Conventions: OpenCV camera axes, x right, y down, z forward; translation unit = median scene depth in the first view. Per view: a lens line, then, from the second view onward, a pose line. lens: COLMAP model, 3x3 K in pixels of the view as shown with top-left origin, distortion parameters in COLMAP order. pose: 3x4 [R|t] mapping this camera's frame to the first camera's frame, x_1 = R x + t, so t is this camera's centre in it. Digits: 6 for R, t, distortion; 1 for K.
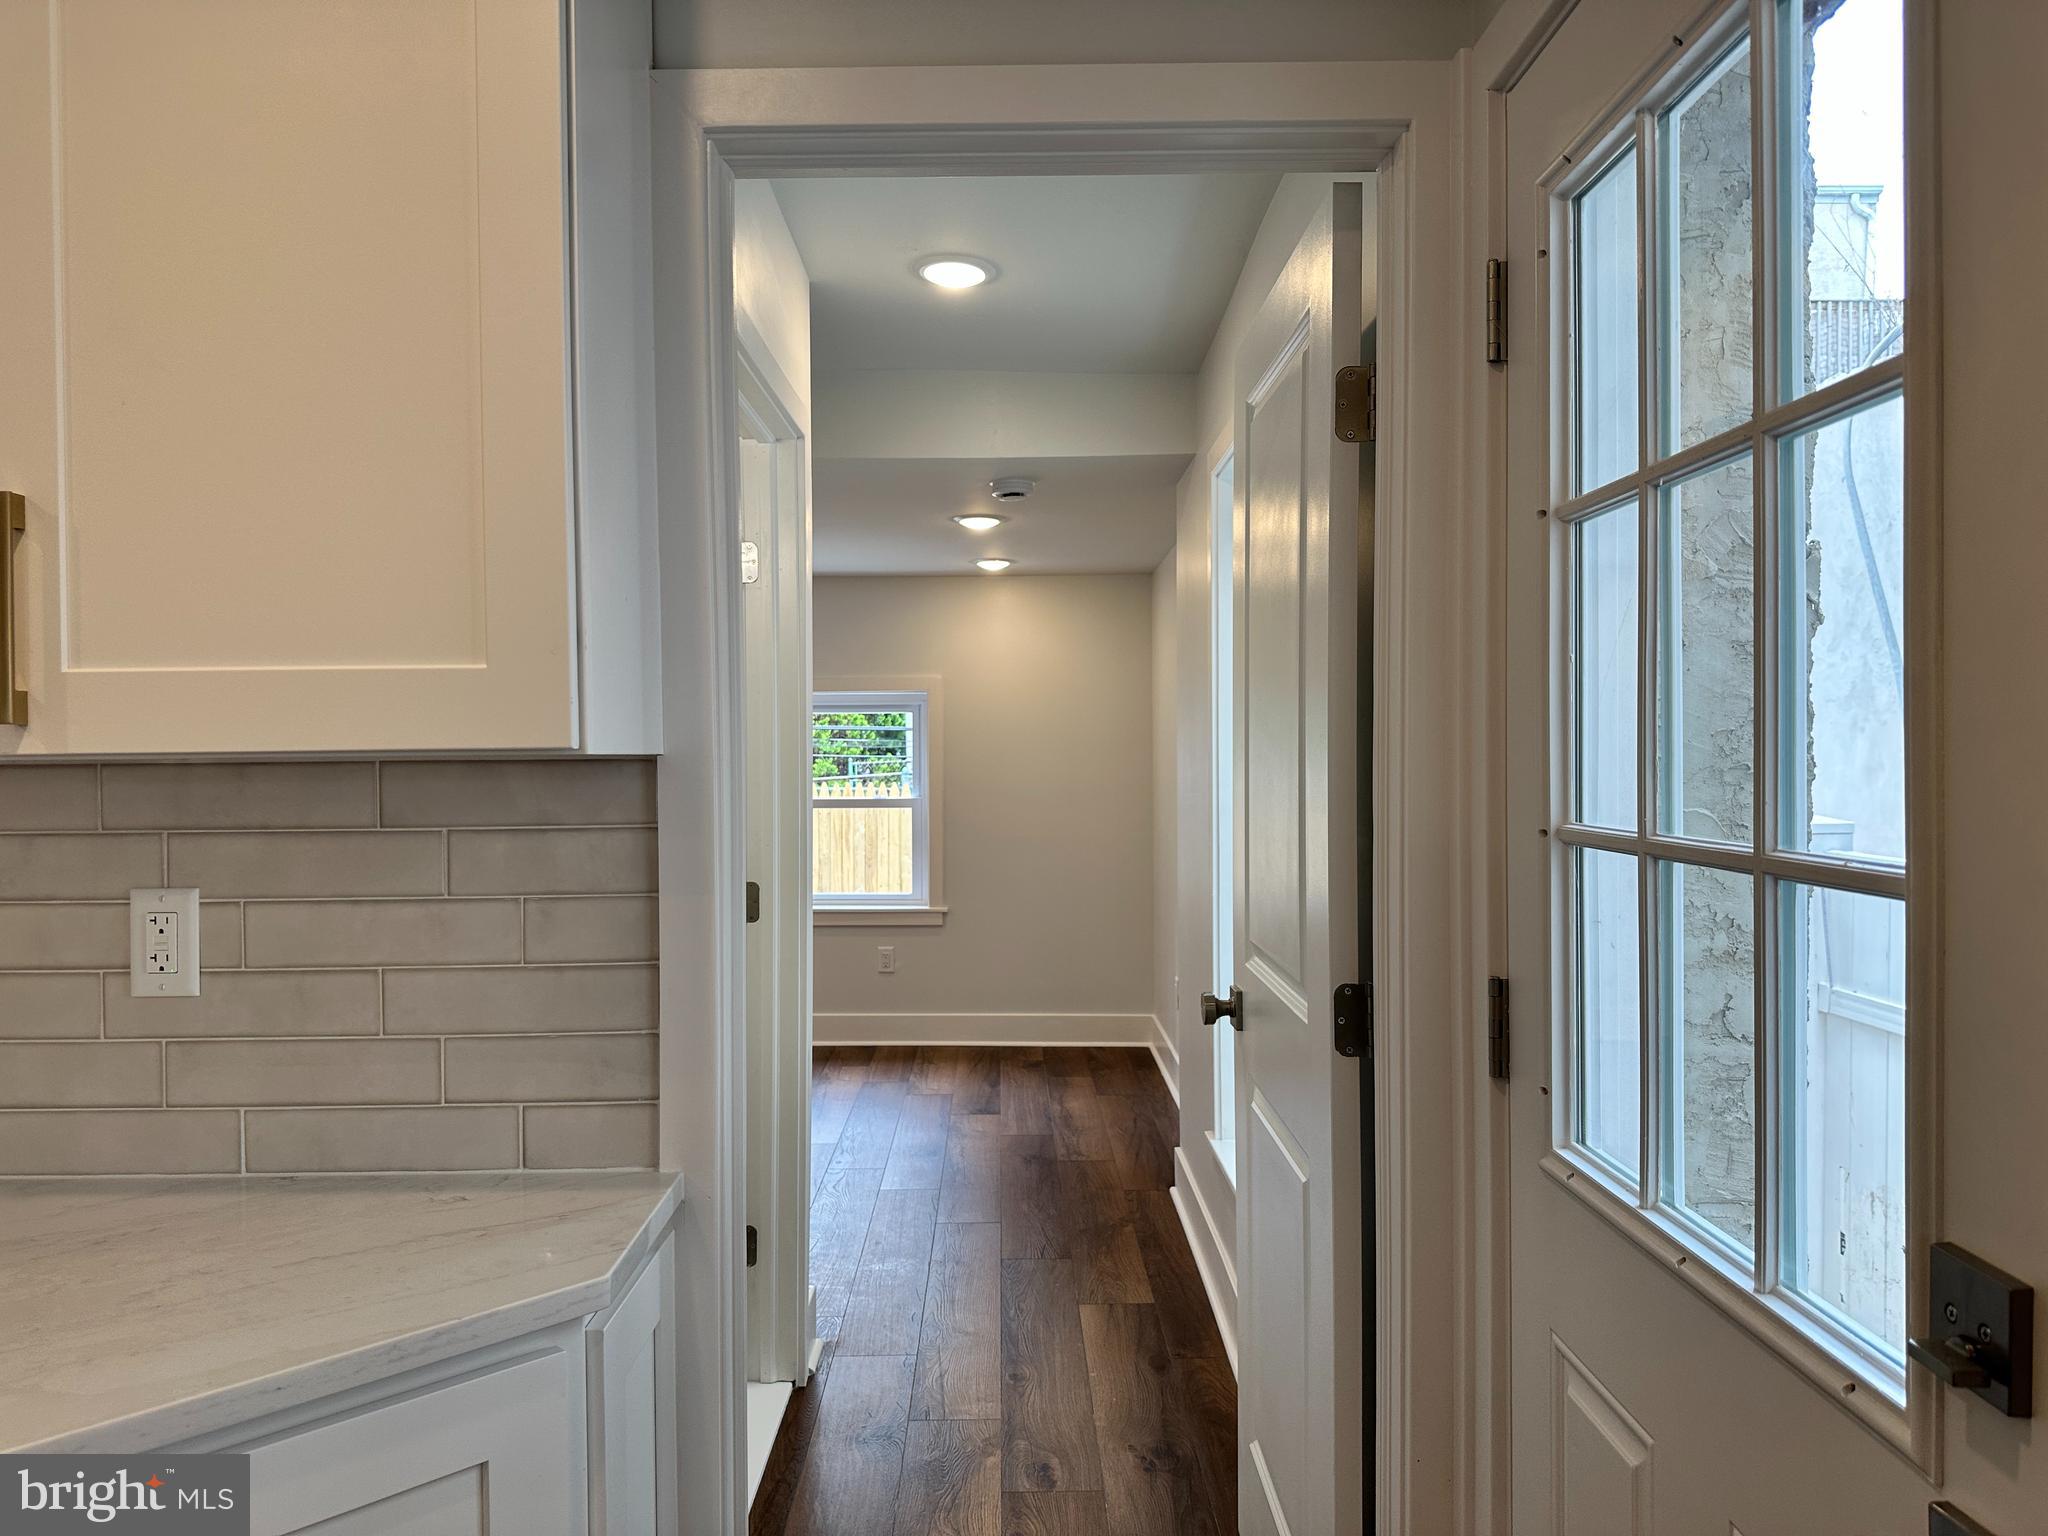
lens RADIAL K [[1433.7, 0, 1004.6], [0, 1433.7, 773.7], [0, 0, 1]] dist [0.089029, -0.111453]
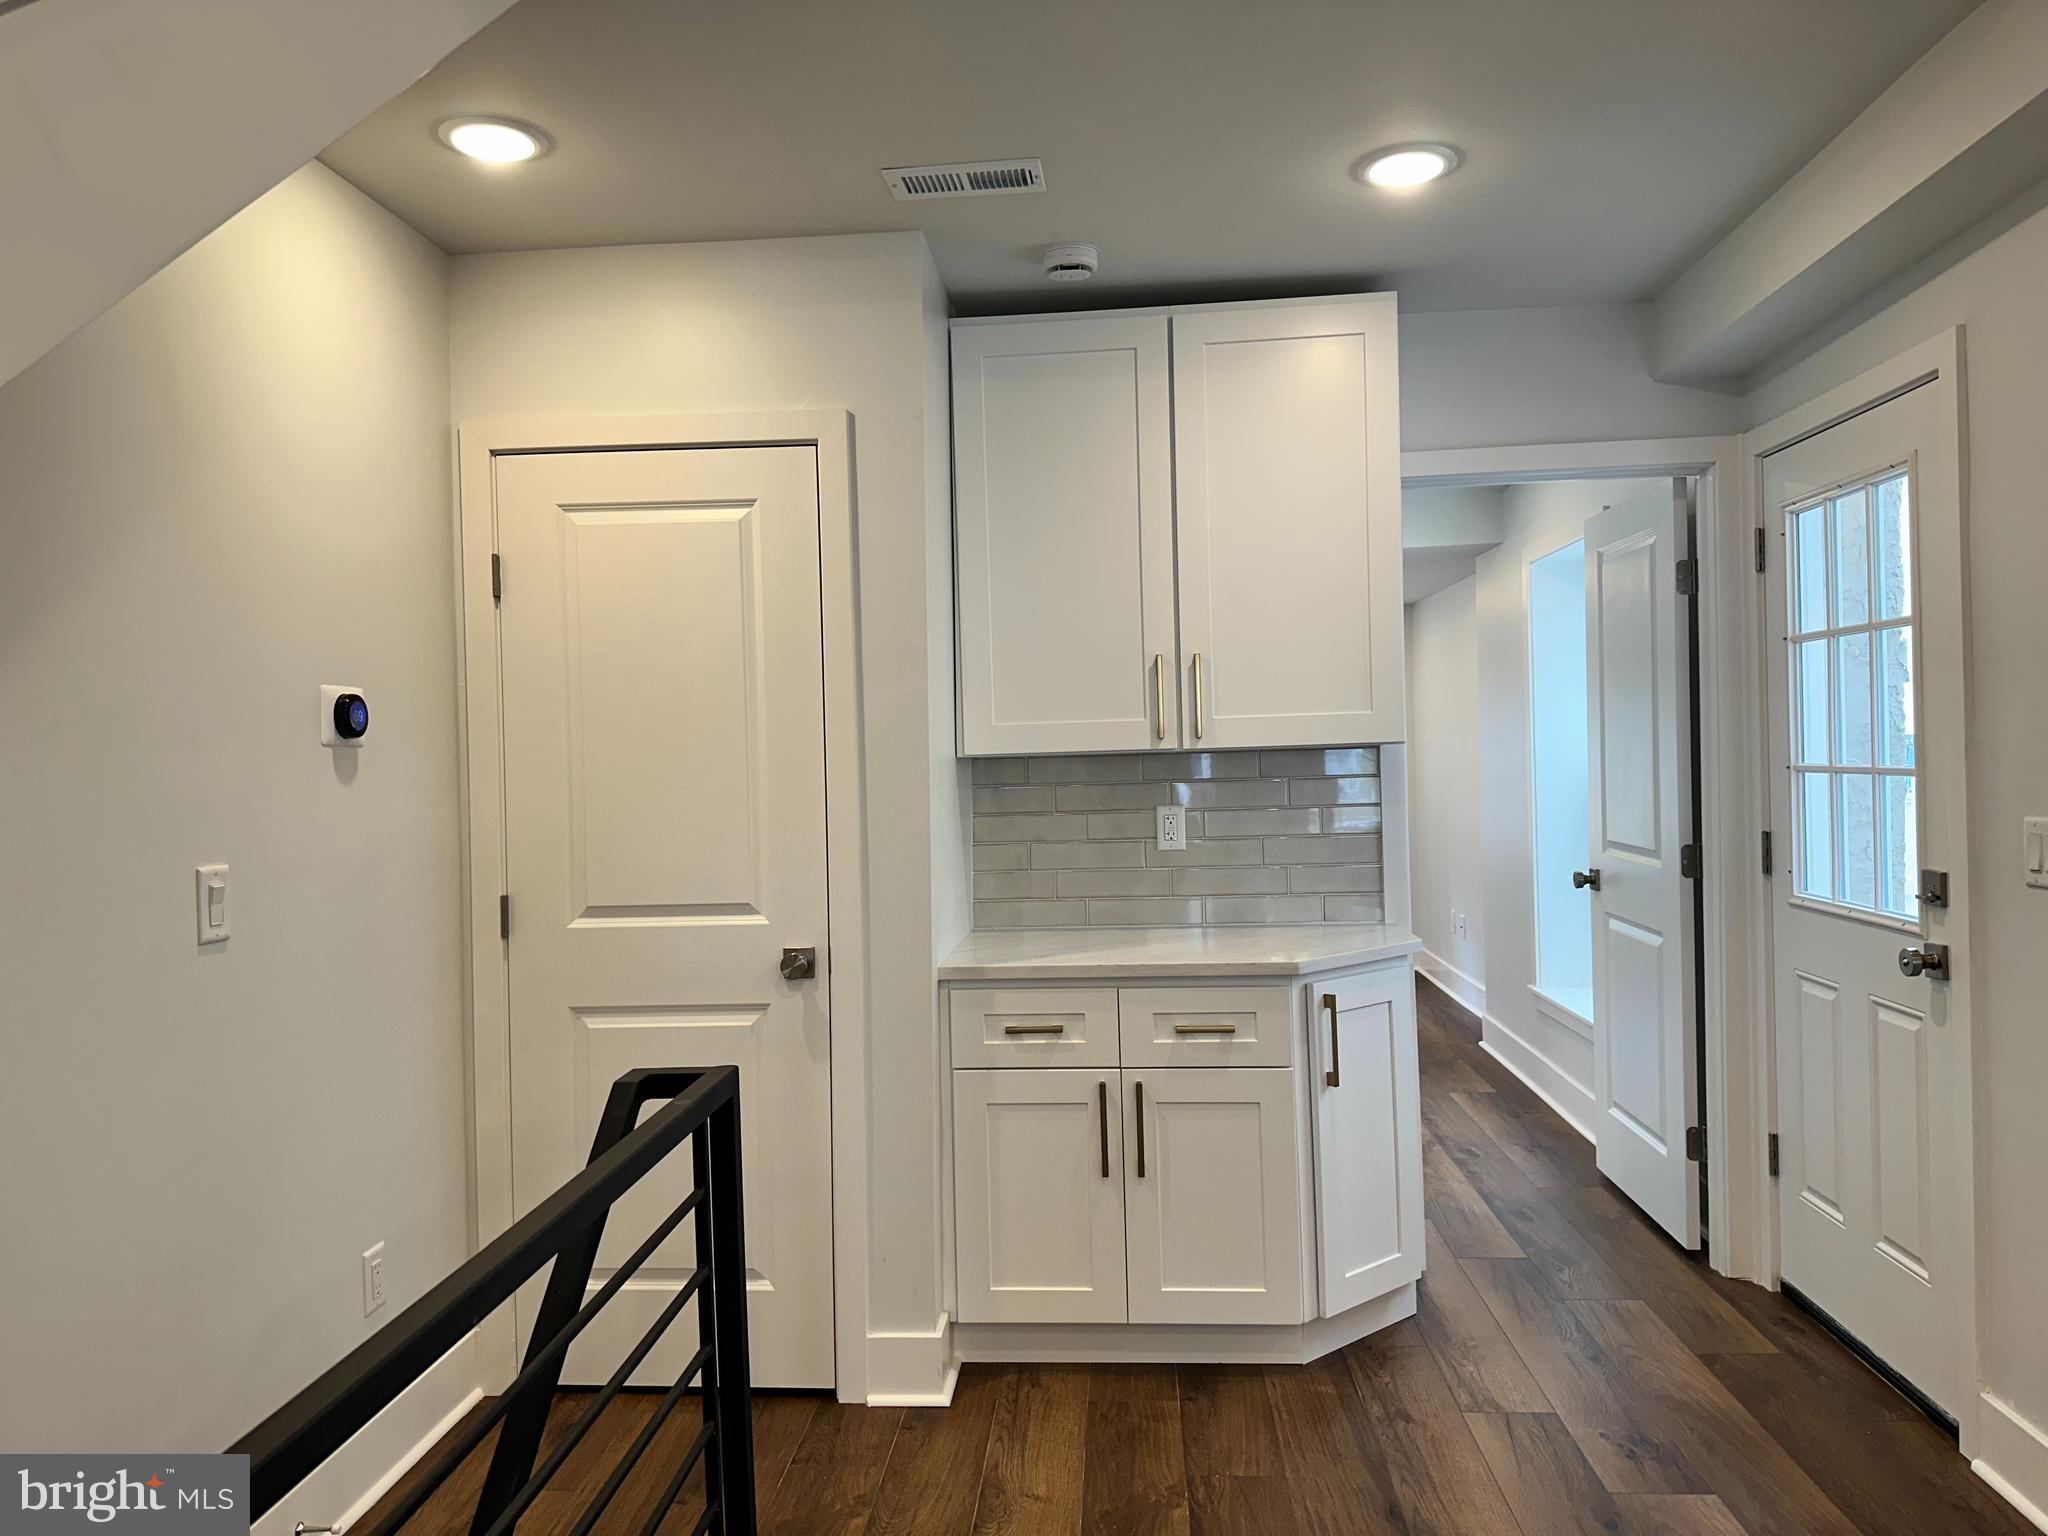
lens RADIAL K [[1422.8, 0, 1028.3], [0, 1422.8, 772.0], [0, 0, 1]] dist [0.066555, -0.019208]
pose [[0.996615, -0.017610, -0.080304, -0.619059], [0.017540, 0.999845, -0.001583, 0.024756], [0.080319, 0.000169, 0.996769, -1.344246]]
